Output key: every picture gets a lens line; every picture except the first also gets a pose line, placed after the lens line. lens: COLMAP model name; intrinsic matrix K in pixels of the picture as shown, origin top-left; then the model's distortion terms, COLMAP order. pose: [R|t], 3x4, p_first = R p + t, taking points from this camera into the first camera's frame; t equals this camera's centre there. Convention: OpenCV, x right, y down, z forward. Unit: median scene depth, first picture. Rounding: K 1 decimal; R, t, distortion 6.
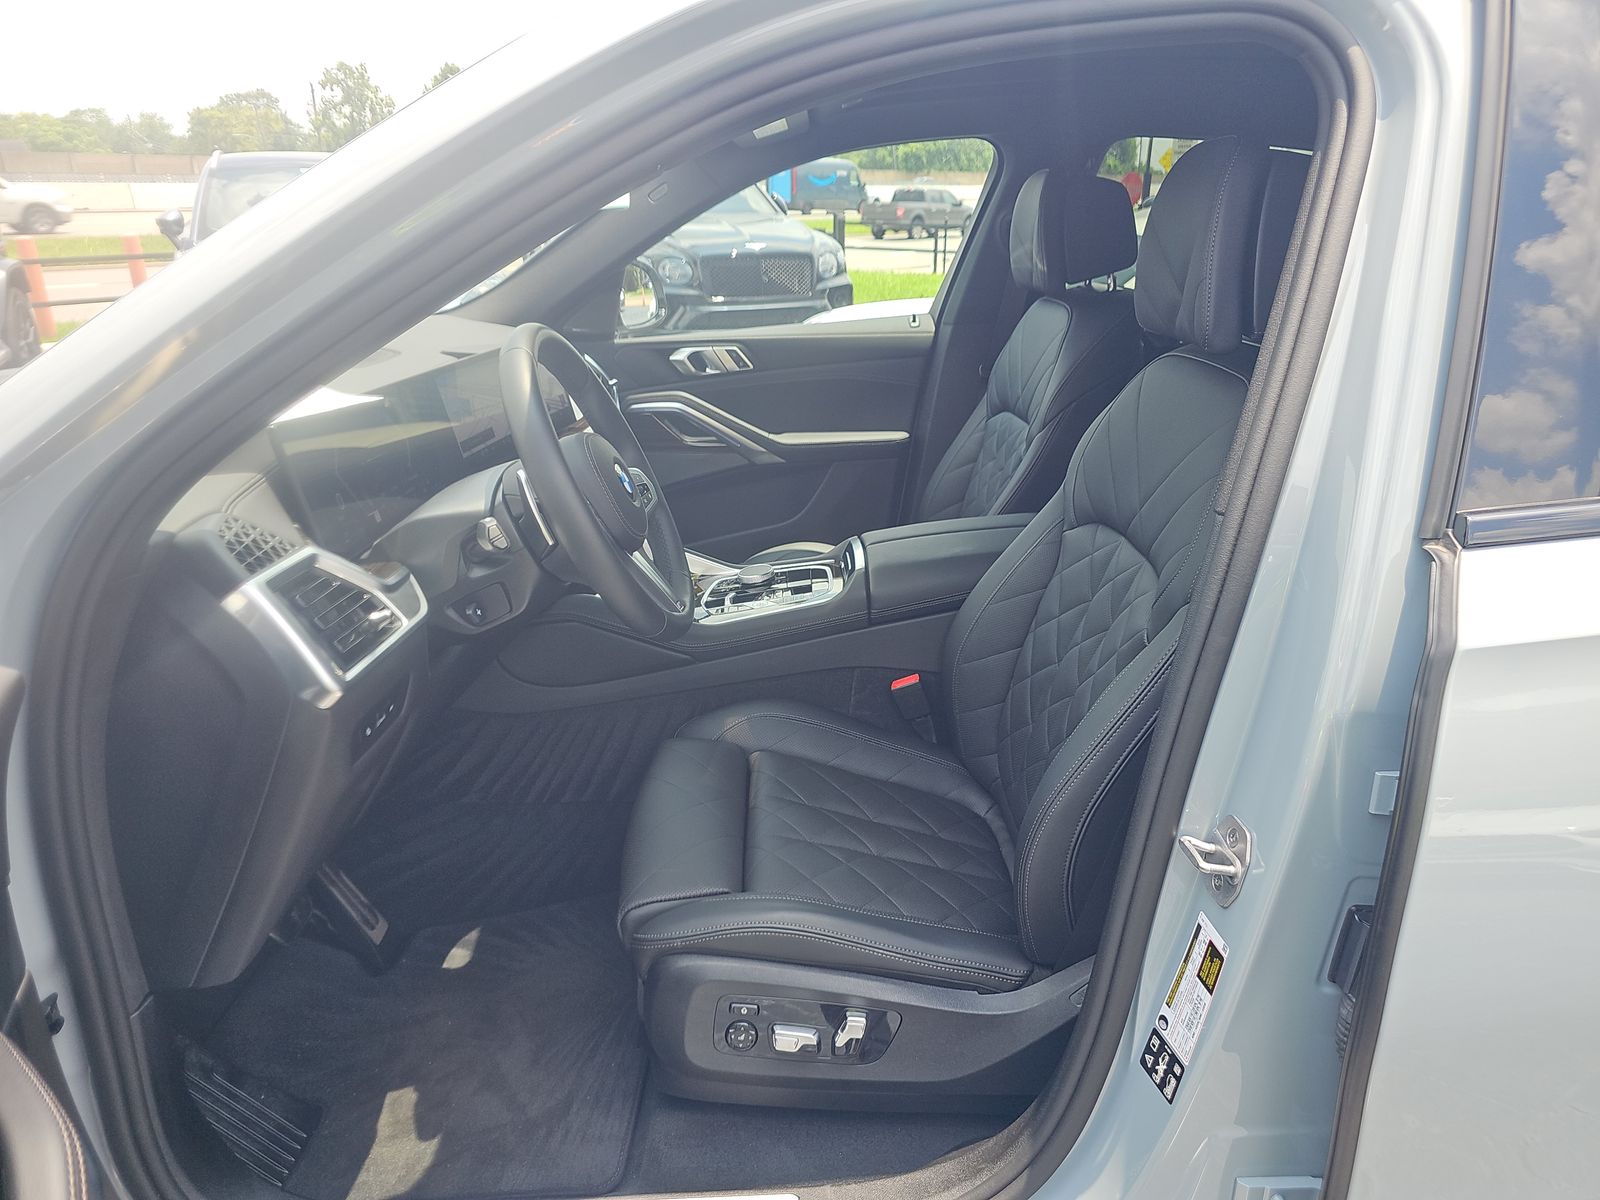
lens RADIAL K [[1064.5, 0, 798.6], [0, 1064.5, 593.9], [0, 0, 1]] dist [0.059471, -0.004992]
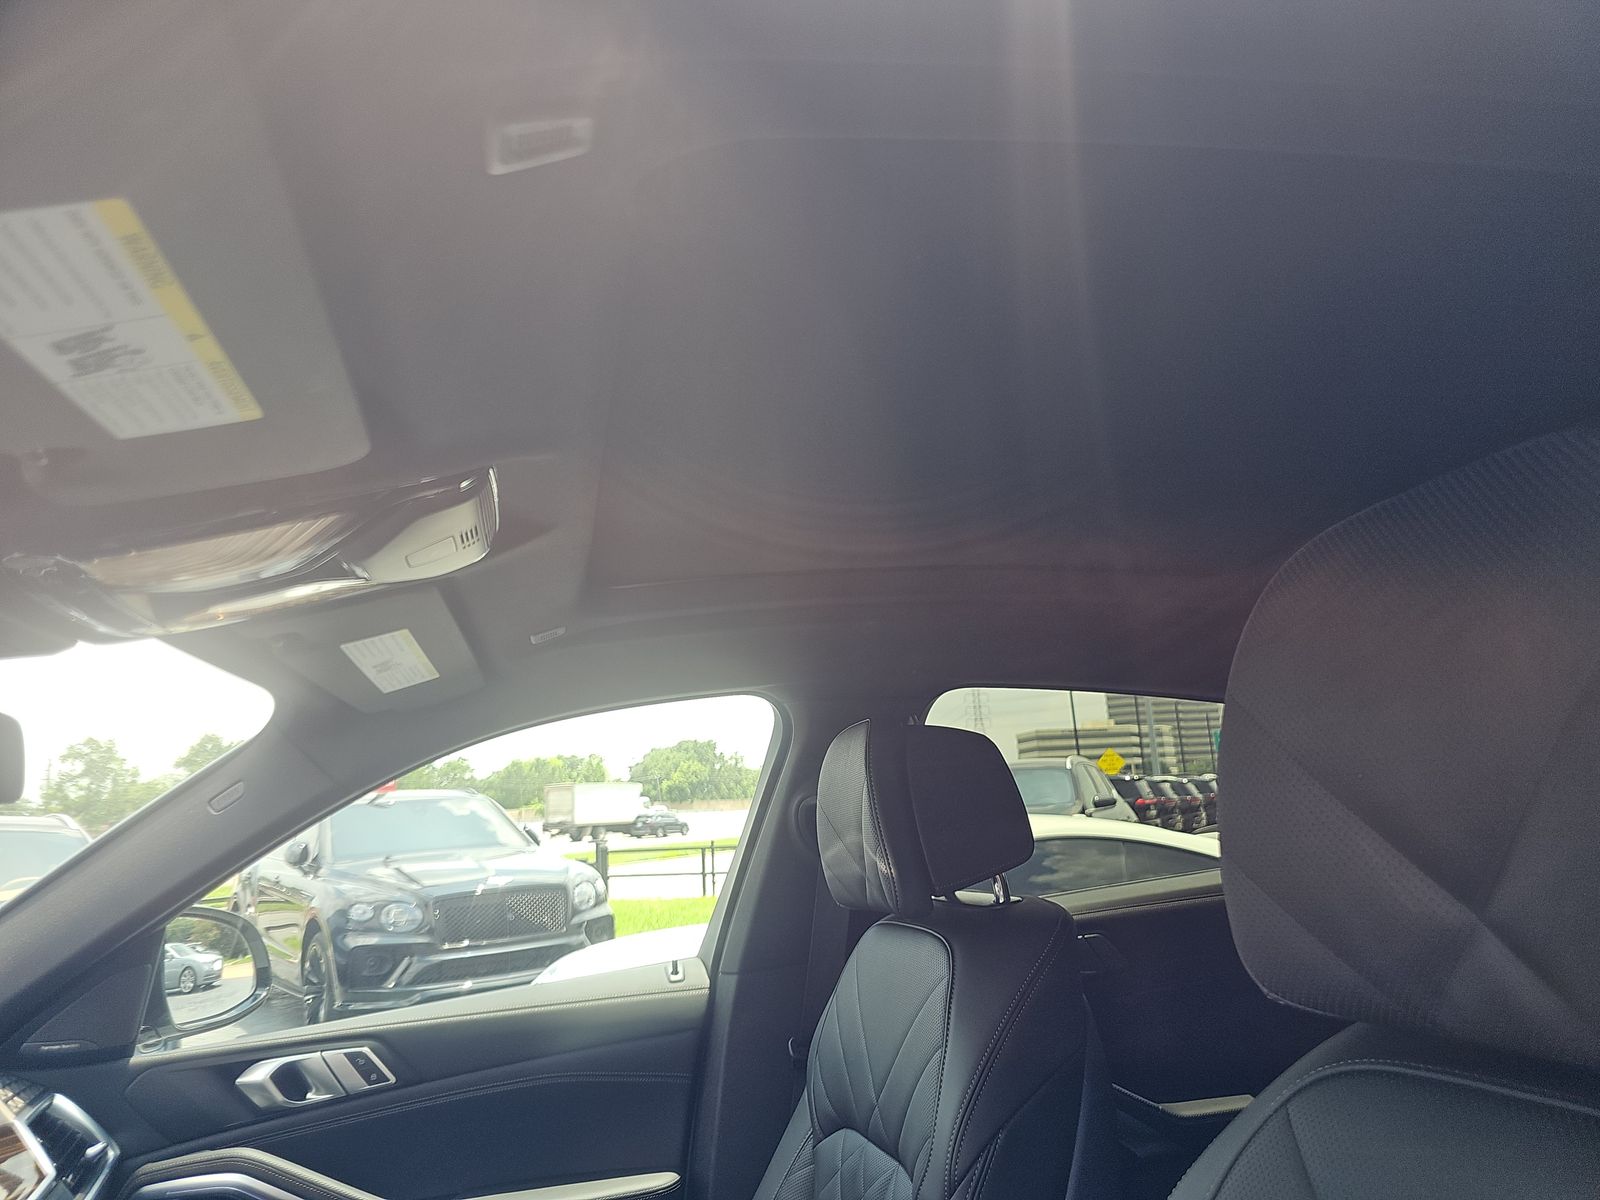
lens RADIAL K [[1070.5, 0, 812.4], [0, 1070.5, 600.0], [0, 0, 1]] dist [0.024646, -0.014987]
pose [[0.974007, -0.011443, 0.226227, 0.013776], [0.130127, 0.845747, -0.517473, -0.030735], [-0.185410, 0.533461, 0.825253, 0.104211]]
